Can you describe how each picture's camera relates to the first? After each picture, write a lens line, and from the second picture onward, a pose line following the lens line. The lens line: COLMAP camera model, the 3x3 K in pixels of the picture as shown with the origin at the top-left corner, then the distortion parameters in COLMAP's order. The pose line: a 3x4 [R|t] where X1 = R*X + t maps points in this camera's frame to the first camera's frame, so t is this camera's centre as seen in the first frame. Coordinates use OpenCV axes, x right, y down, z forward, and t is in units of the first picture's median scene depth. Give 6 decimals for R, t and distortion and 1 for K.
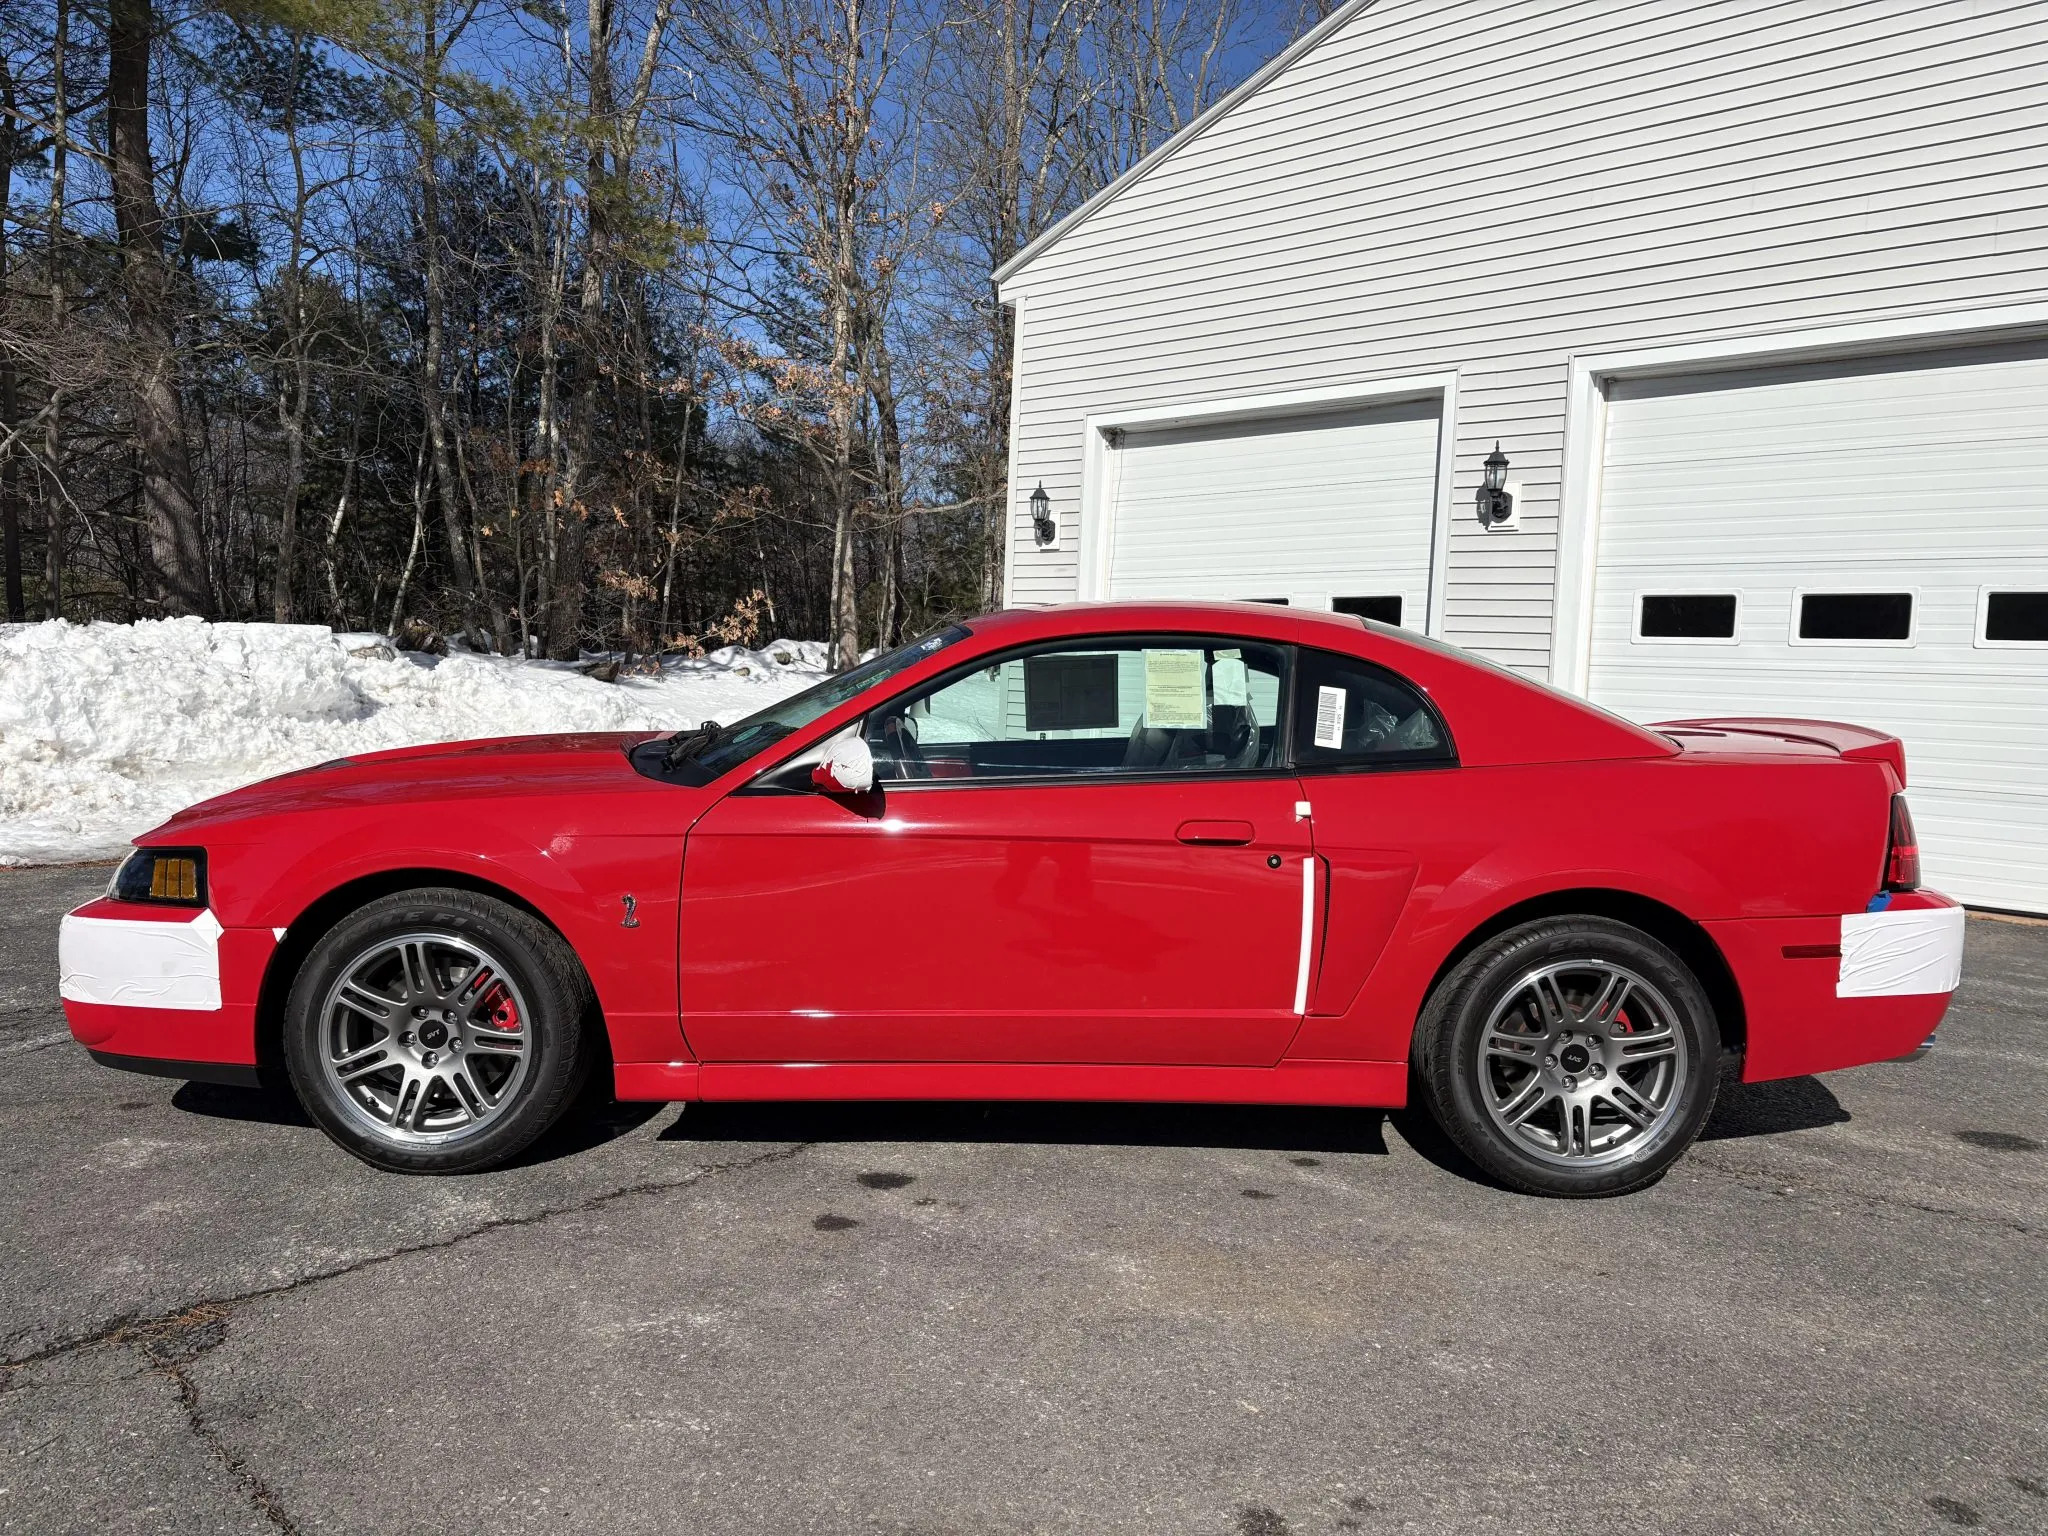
lens RADIAL K [[1613.2, 0, 1071.3], [0, 1613.2, 774.4], [0, 0, 1]] dist [0.048430, 0.005052]
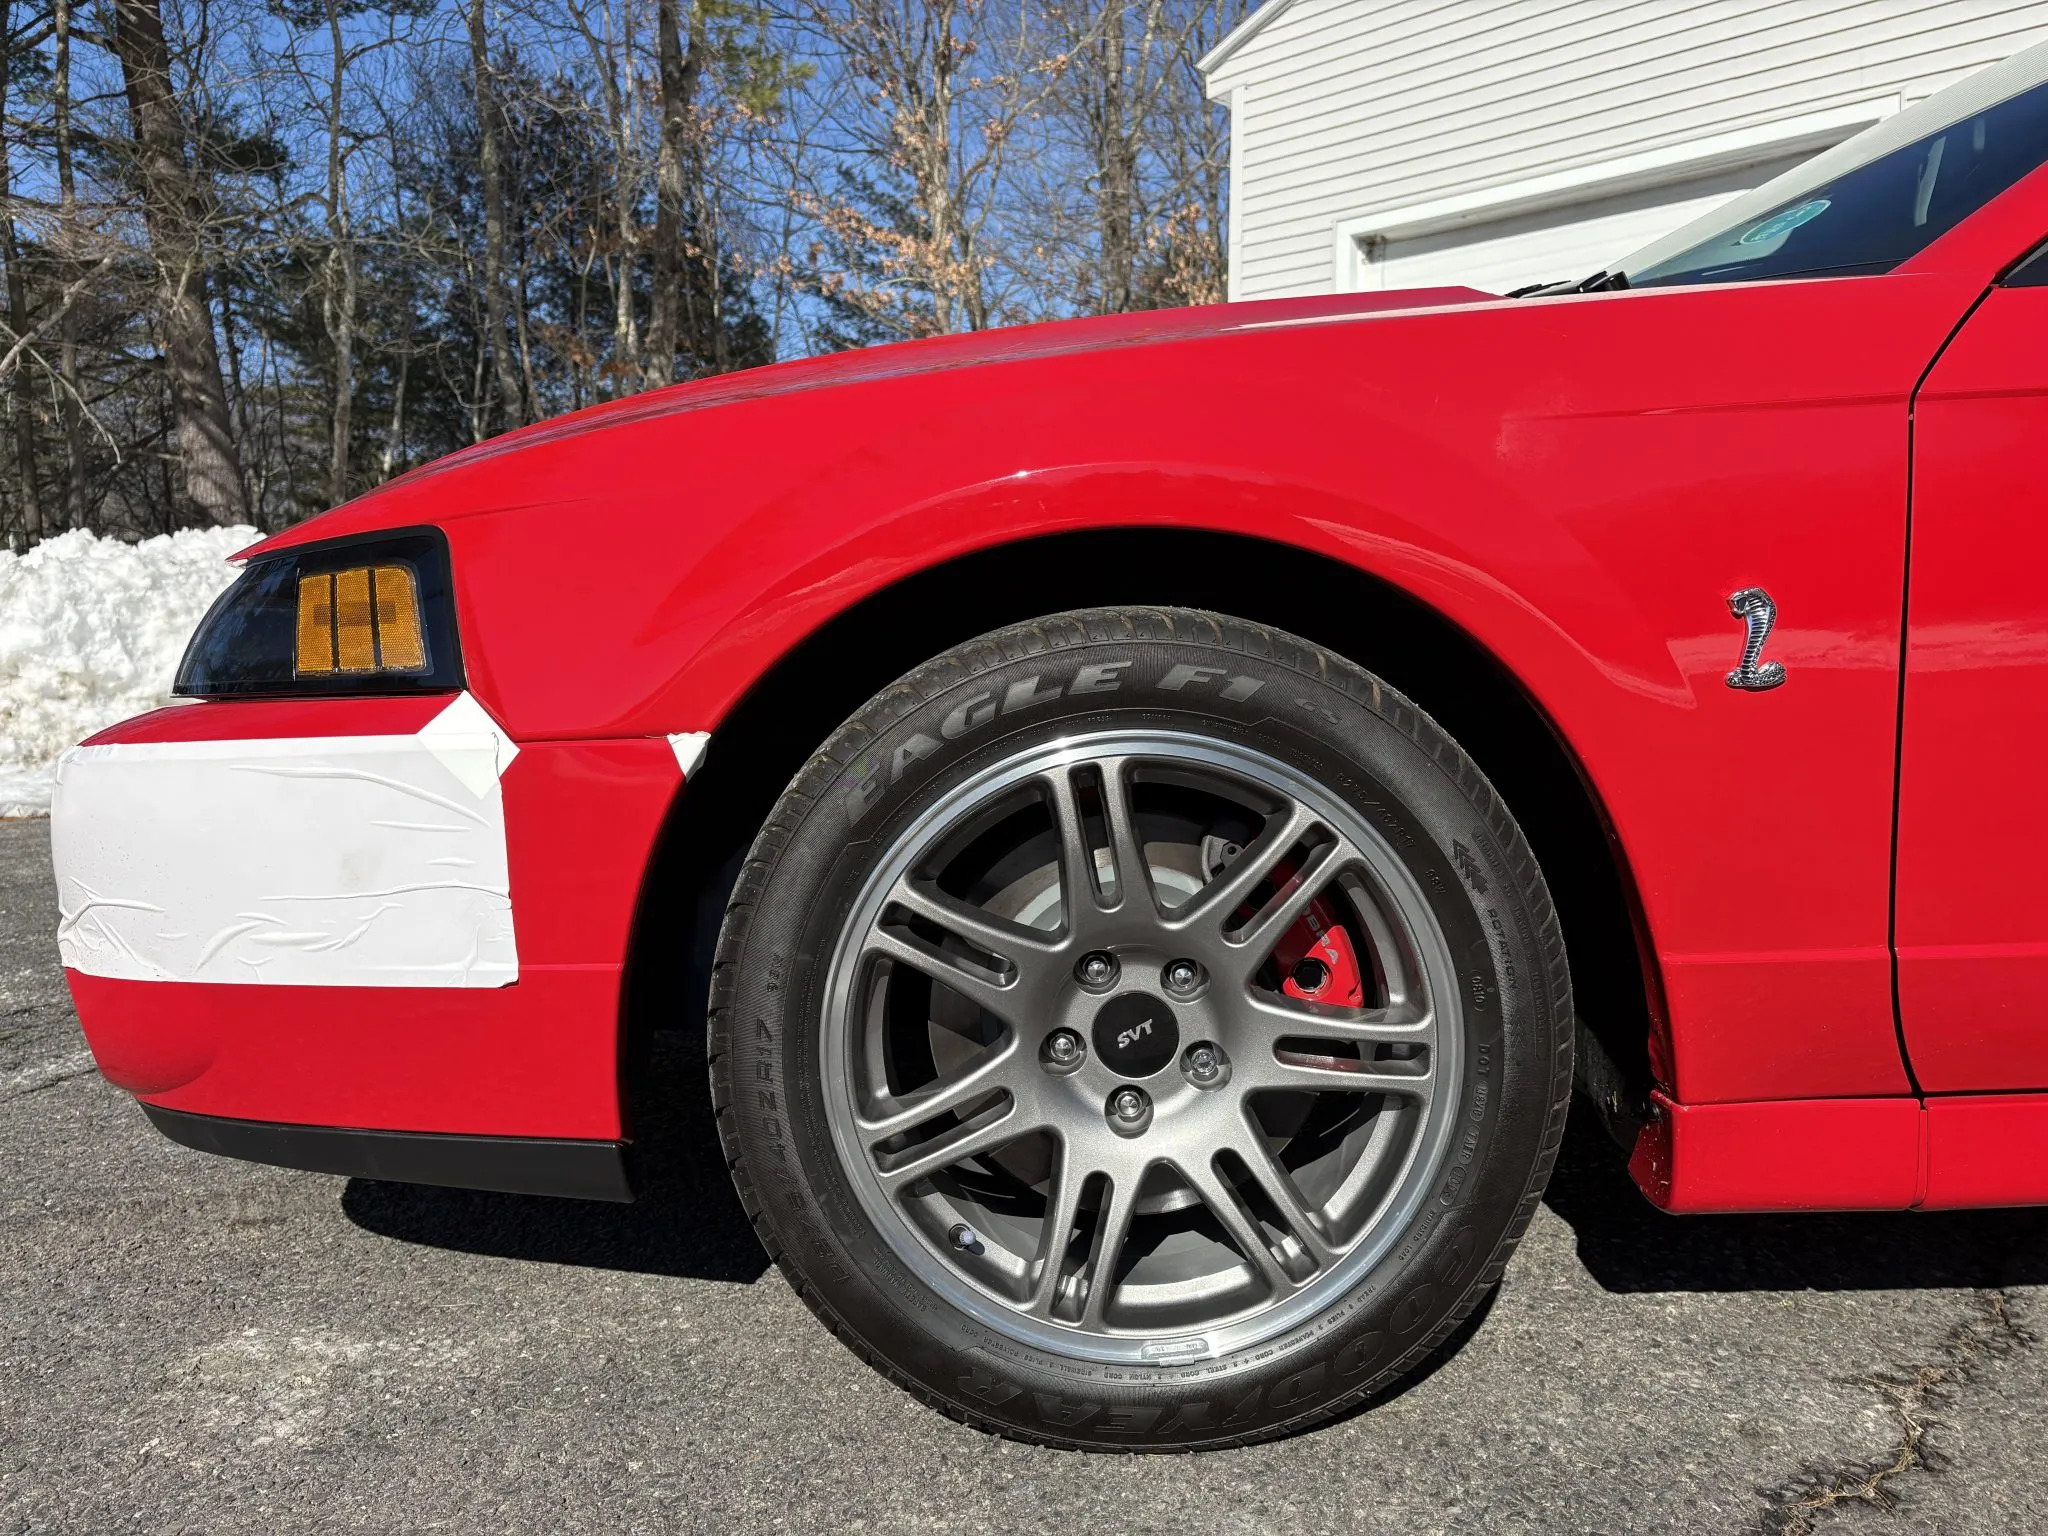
lens RADIAL K [[1608.6, 0, 1064.8], [0, 1608.6, 763.9], [0, 0, 1]] dist [0.005053, 0.056704]
pose [[0.999047, -0.040318, -0.016692, -0.139501], [0.040494, 0.999126, 0.010337, 0.034737], [0.016261, -0.011003, 0.999807, 0.233413]]
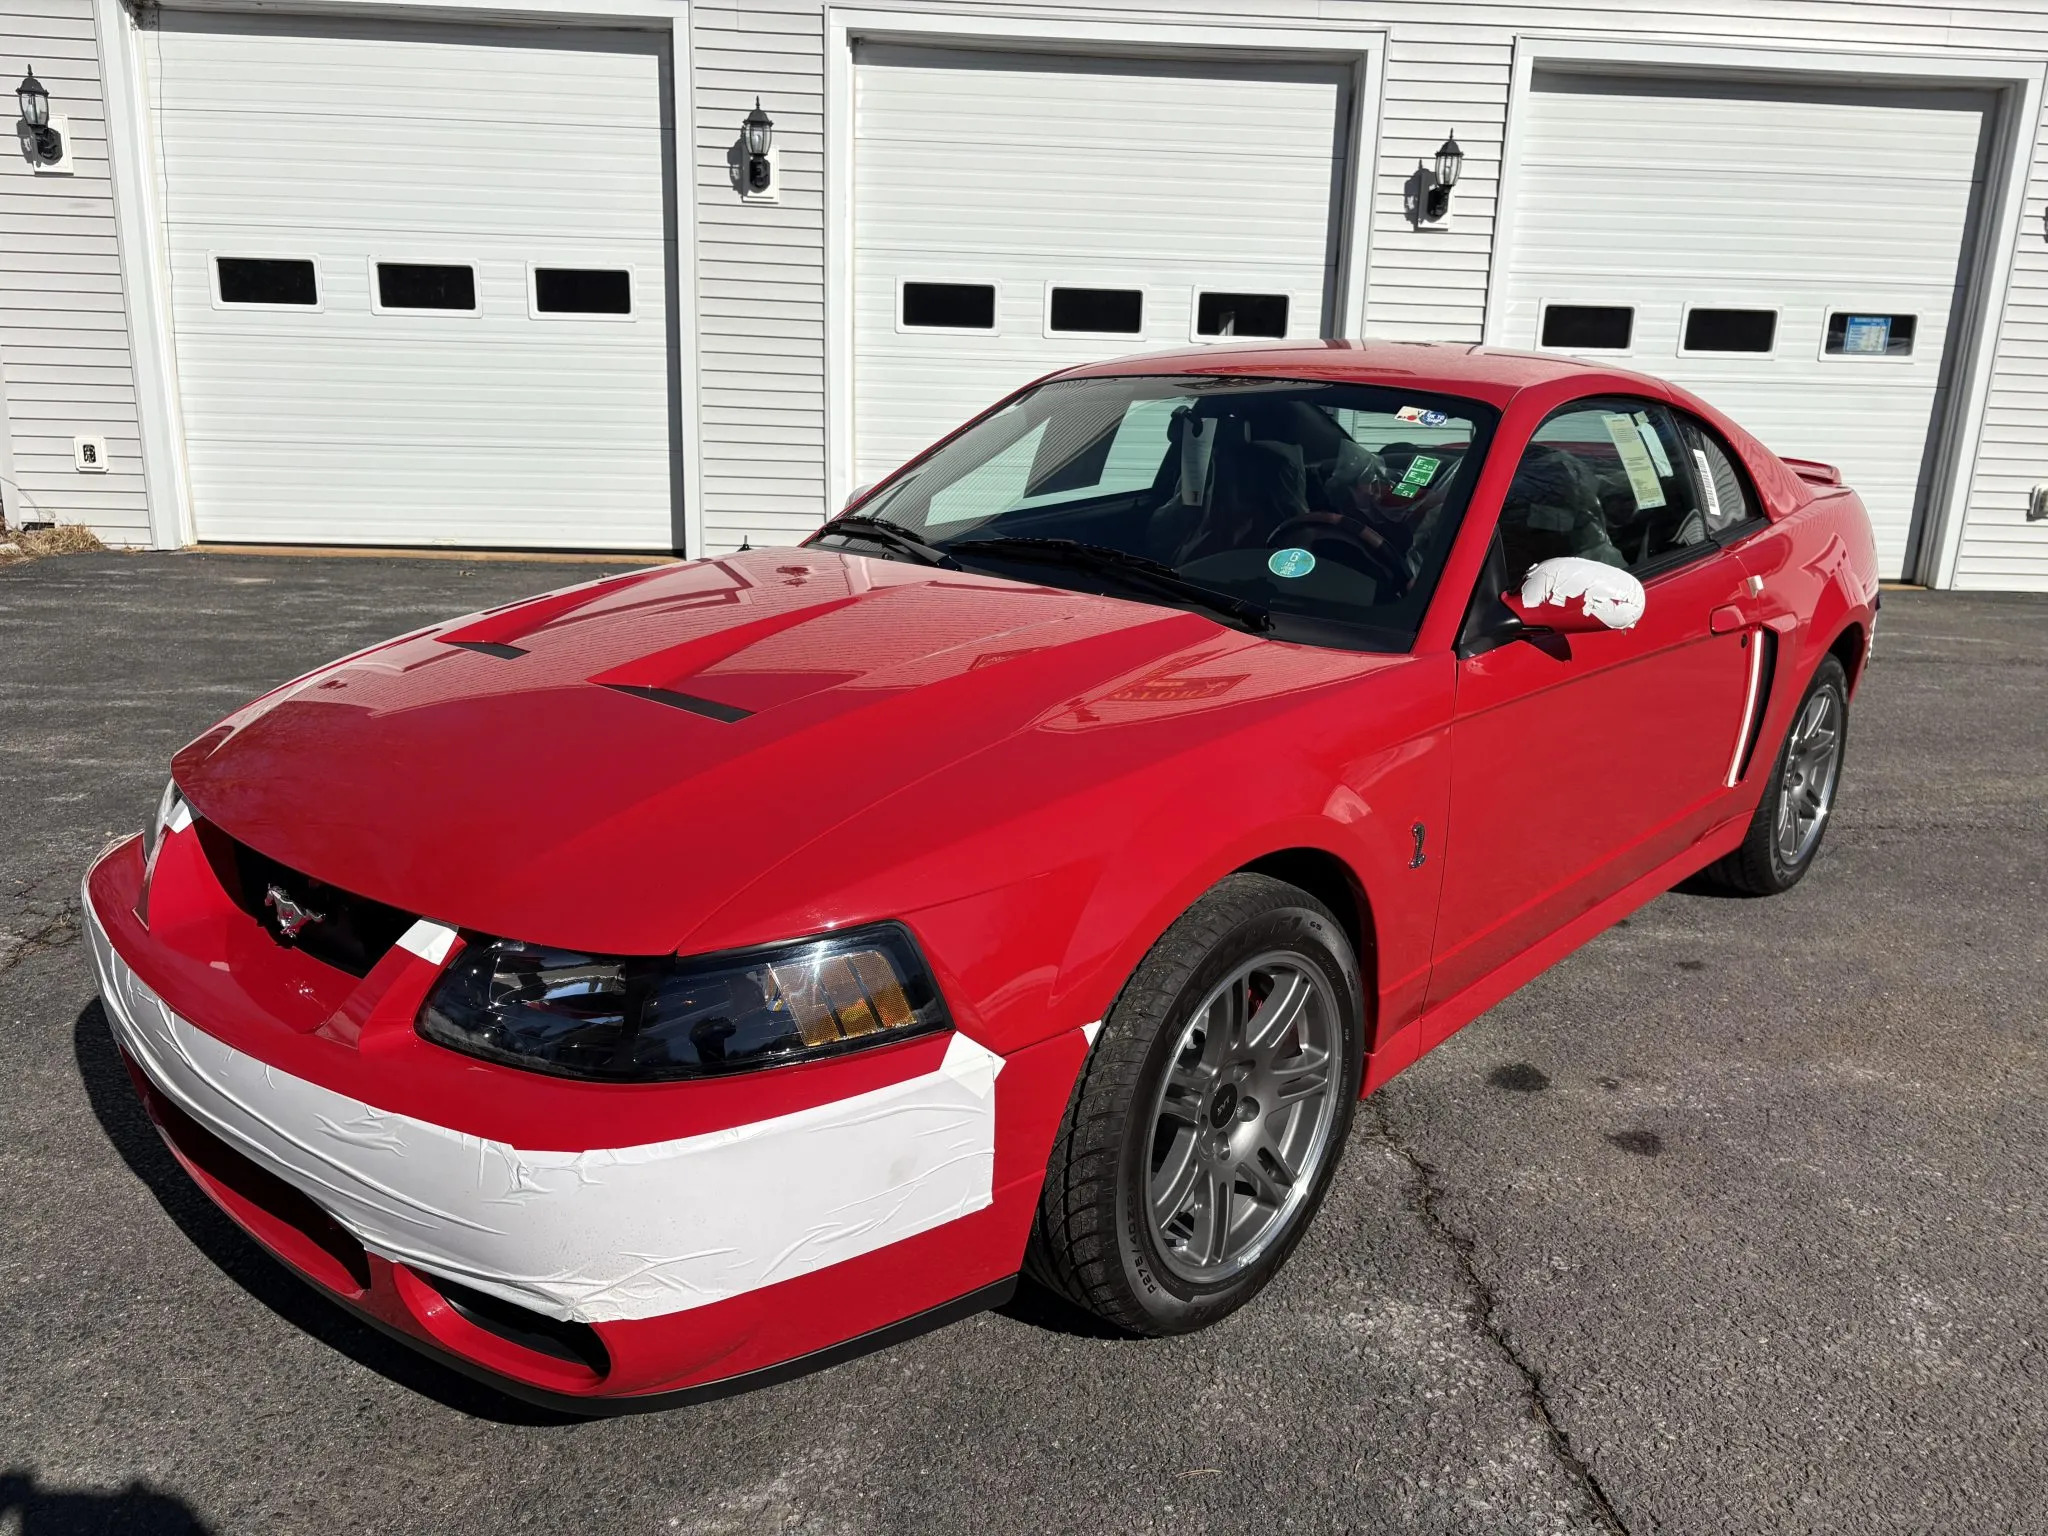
lens RADIAL K [[1500.2, 0, 1021.5], [0, 1500.2, 799.4], [0, 0, 1]] dist [0.015732, 0.008848]
pose [[0.702390, -0.202146, 0.682485, -0.264958], [0.038908, 0.968296, 0.246758, -0.024931], [-0.710728, -0.146766, 0.687987, 0.238270]]
